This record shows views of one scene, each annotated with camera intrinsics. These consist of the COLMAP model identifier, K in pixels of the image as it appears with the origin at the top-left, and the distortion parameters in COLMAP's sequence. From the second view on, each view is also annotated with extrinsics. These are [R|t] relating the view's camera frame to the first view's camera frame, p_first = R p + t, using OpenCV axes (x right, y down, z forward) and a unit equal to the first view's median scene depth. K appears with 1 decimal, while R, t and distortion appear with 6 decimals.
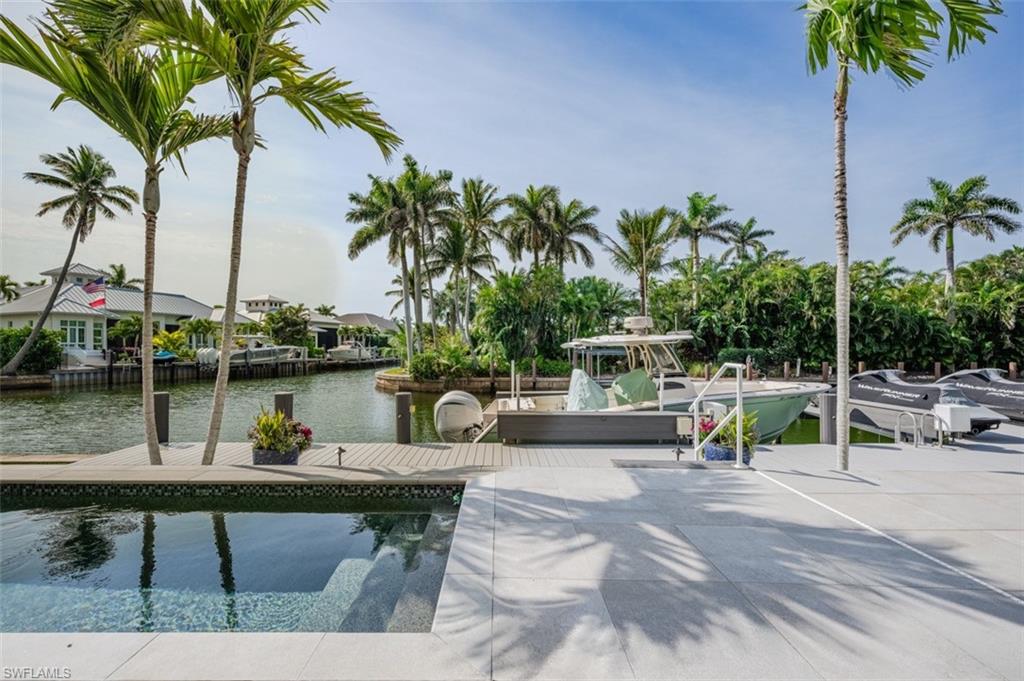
lens RADIAL K [[411.3, 0, 502.9], [0, 411.3, 338.7], [0, 0, 1]] dist [0.000662, 0.000315]
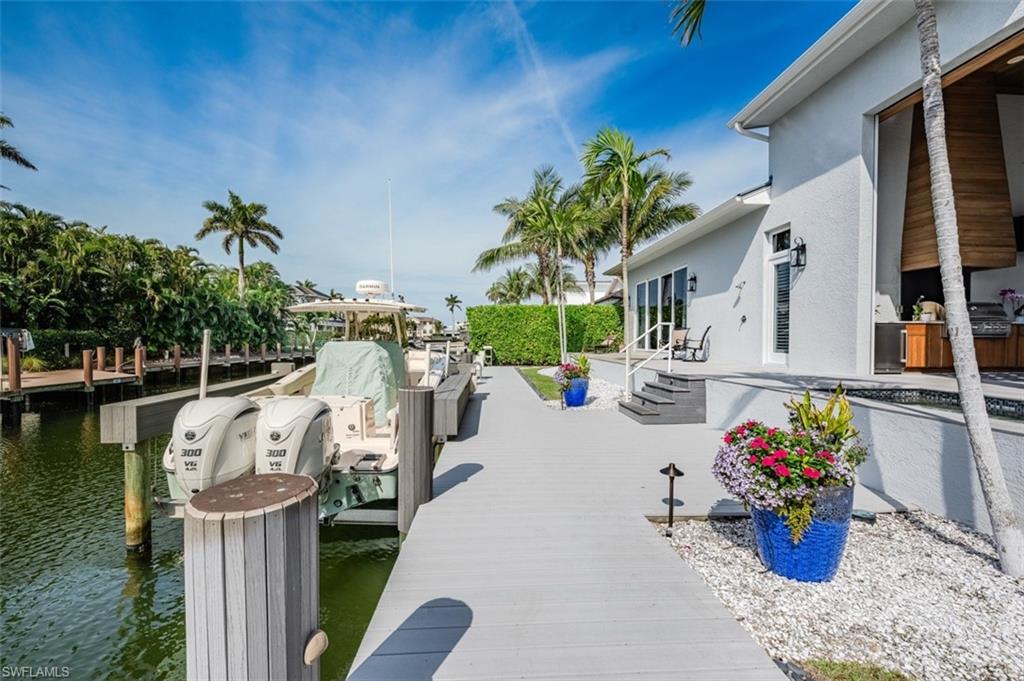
lens RADIAL K [[411.3, 0, 513.9], [0, 411.3, 342.3], [0, 0, 1]] dist [0.000662, 0.000315]
pose [[-0.061893, -0.008867, 0.998043, -0.209468], [-0.018775, 0.999794, 0.007718, 0.024931], [-0.997906, -0.018261, -0.062047, 0.254358]]
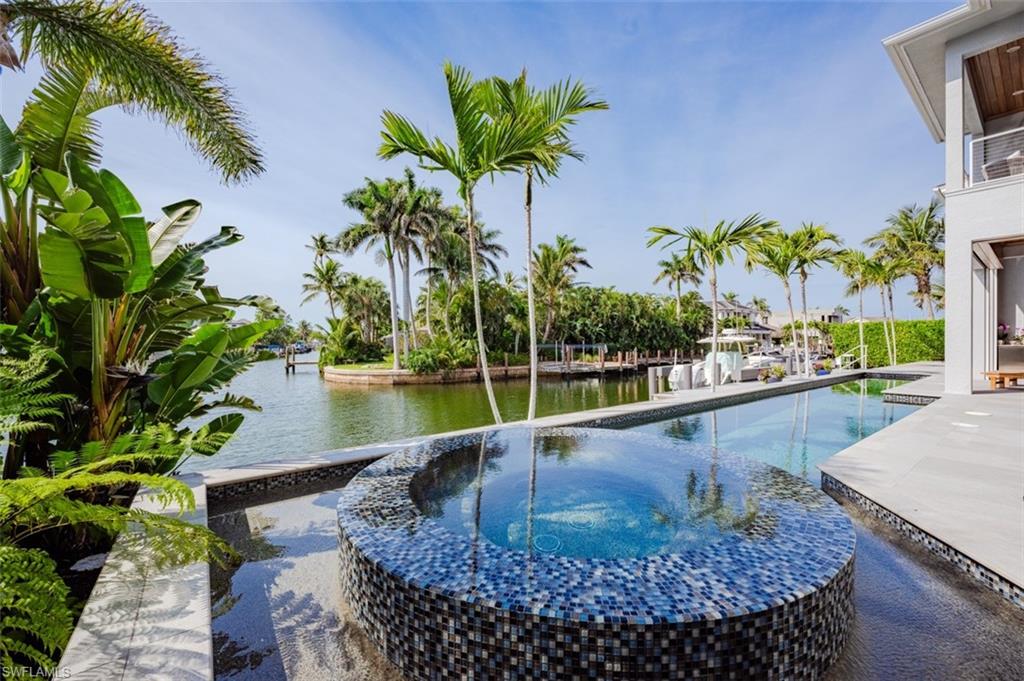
lens RADIAL K [[411.3, 0, 511.0], [0, 411.3, 342.9], [0, 0, 1]] dist [0.000662, 0.000315]
pose [[0.785379, -0.002934, 0.619008, -0.692815], [-0.006530, 0.999894, 0.013025, 0.003921], [-0.618981, -0.014271, 0.785276, -0.008399]]
